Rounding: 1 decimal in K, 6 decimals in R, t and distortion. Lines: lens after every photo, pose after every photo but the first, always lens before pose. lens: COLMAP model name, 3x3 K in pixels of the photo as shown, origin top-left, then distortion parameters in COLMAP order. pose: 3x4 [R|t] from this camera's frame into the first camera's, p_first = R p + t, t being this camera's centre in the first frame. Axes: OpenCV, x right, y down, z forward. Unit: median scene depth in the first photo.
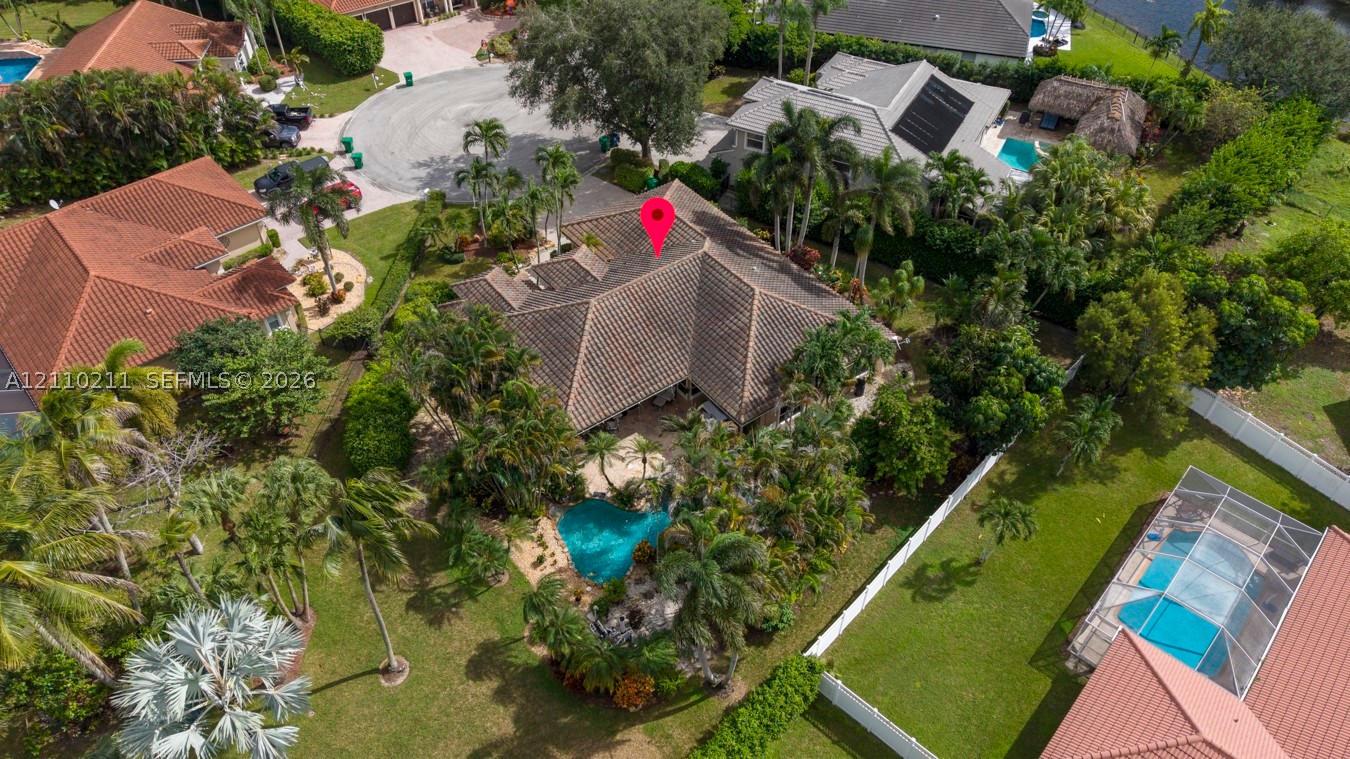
lens RADIAL K [[915.3, 0, 678.9], [0, 915.3, 383.2], [0, 0, 1]] dist [0.051143, -0.060431]
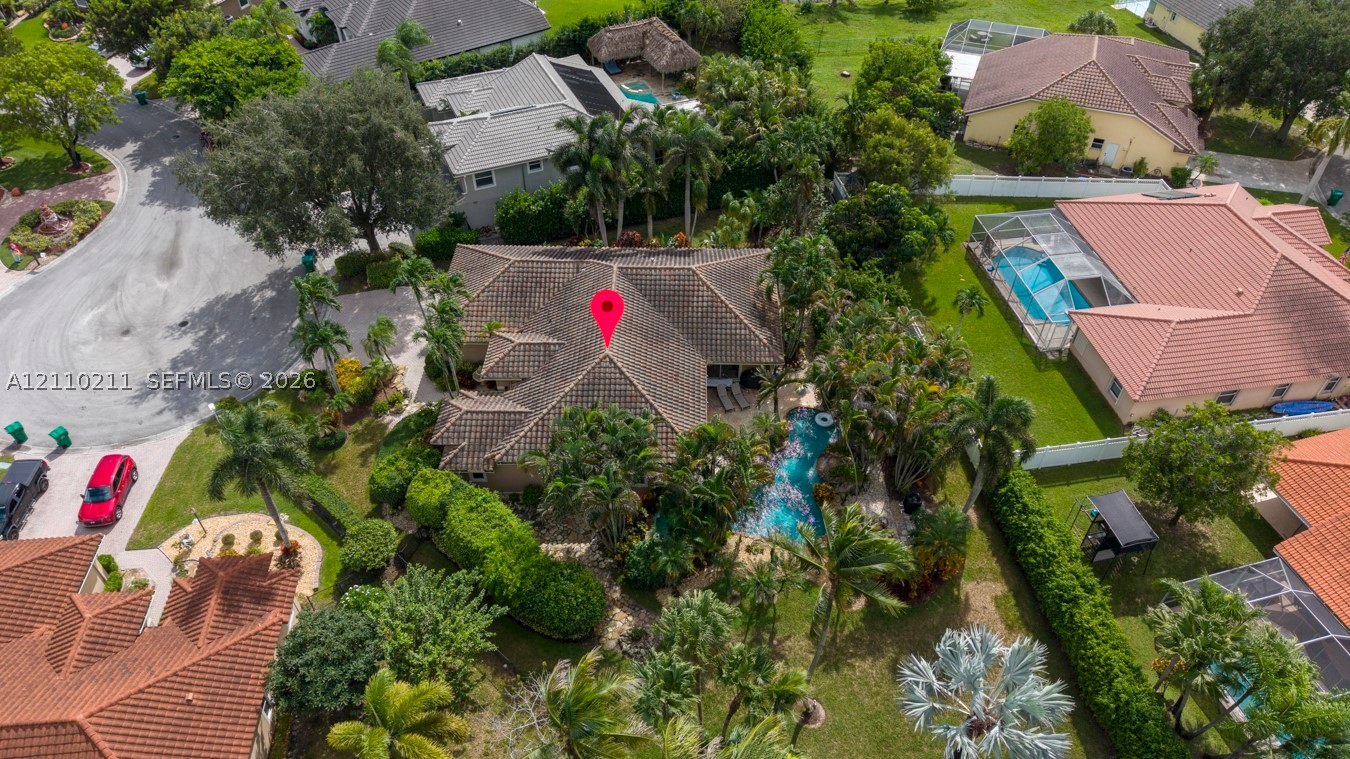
lens RADIAL K [[915.3, 0, 678.9], [0, 915.3, 383.2], [0, 0, 1]] dist [0.051143, -0.060431]
pose [[0.610306, -0.550796, 0.569342, -0.470416], [0.547543, 0.812700, 0.199288, -0.162332], [-0.572471, 0.190113, 0.797580, 0.119278]]
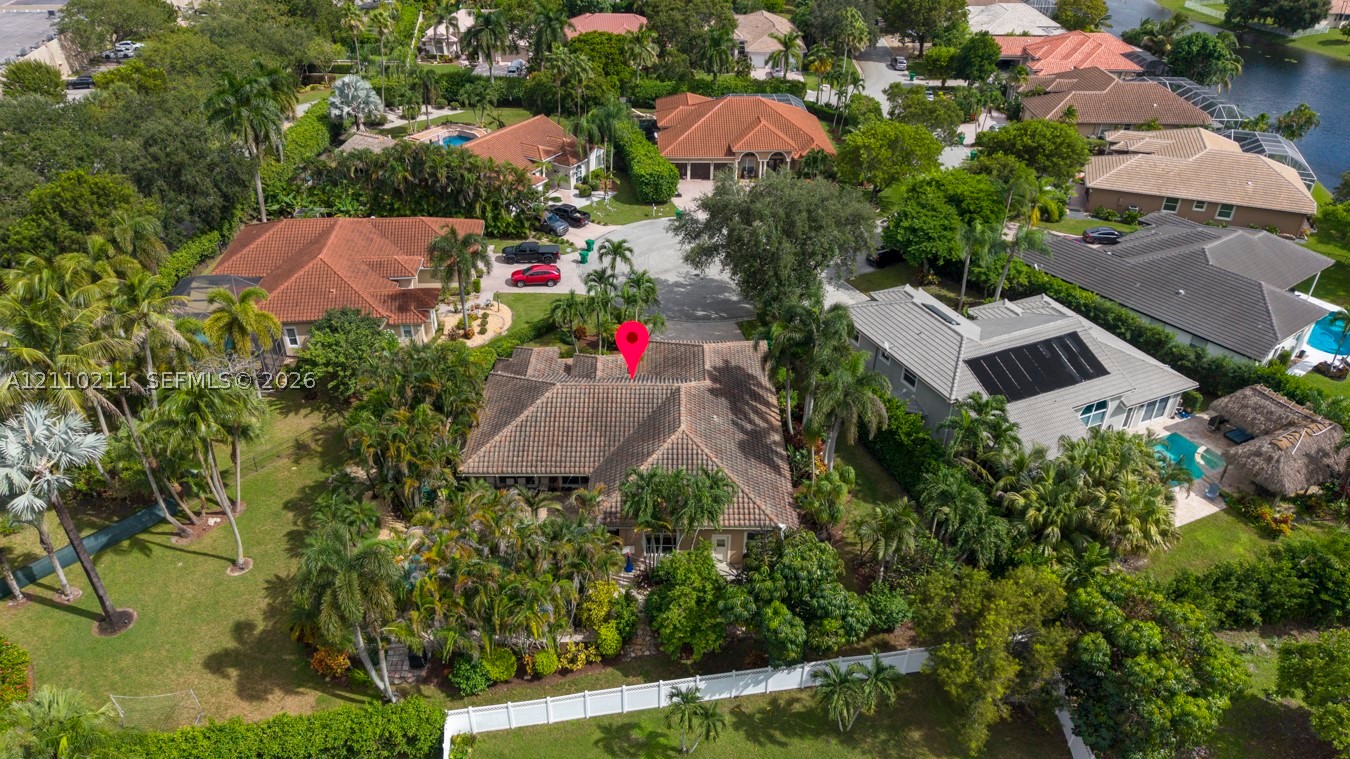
lens RADIAL K [[915.3, 0, 678.9], [0, 915.3, 383.2], [0, 0, 1]] dist [0.051143, -0.060431]
pose [[0.802615, 0.328275, -0.498041, 0.439034], [-0.418400, 0.904924, -0.077805, -0.047264], [0.425147, 0.270828, 0.863656, 0.037121]]
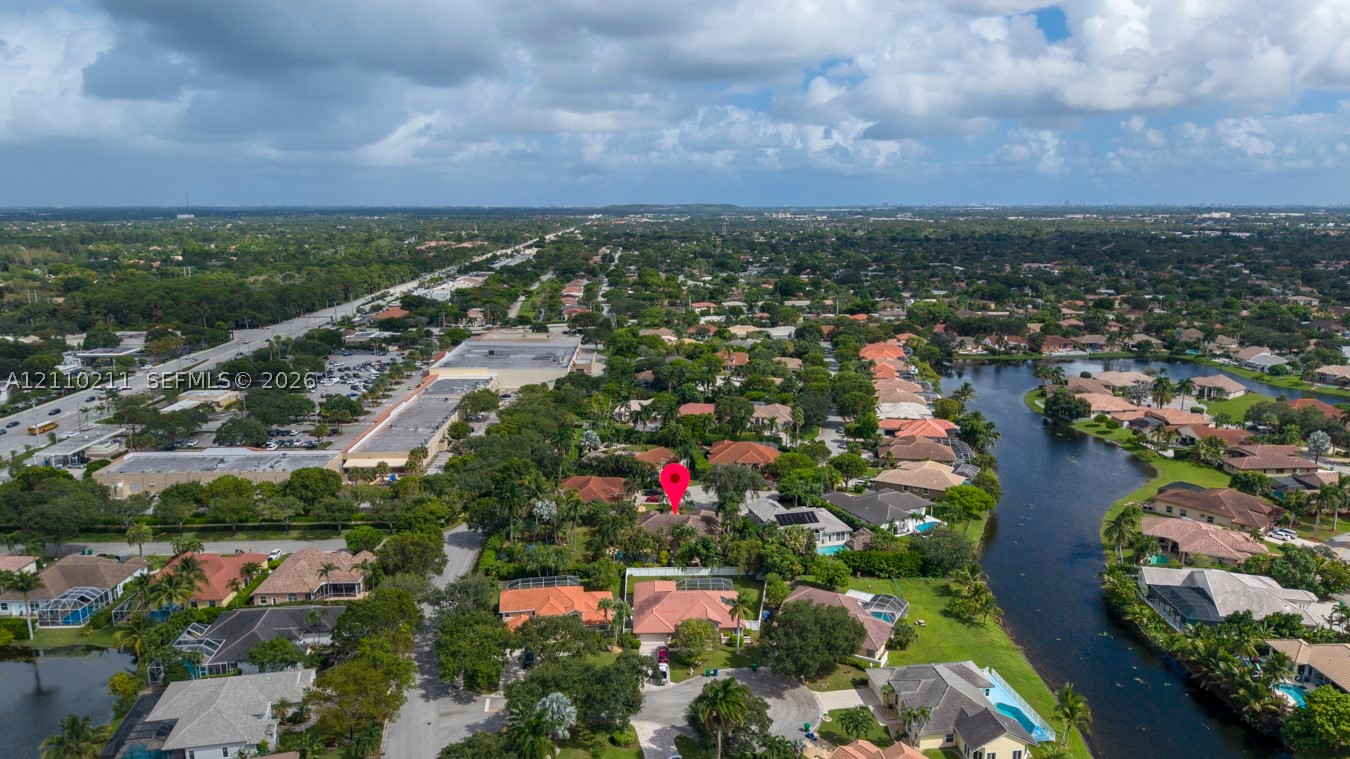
lens RADIAL K [[915.3, 0, 678.9], [0, 915.3, 383.2], [0, 0, 1]] dist [0.051143, -0.060431]
pose [[0.708412, 0.139560, -0.691864, 2.004650], [-0.486491, 0.806745, -0.335393, 0.563306], [0.511350, 0.574182, 0.639403, -1.425607]]
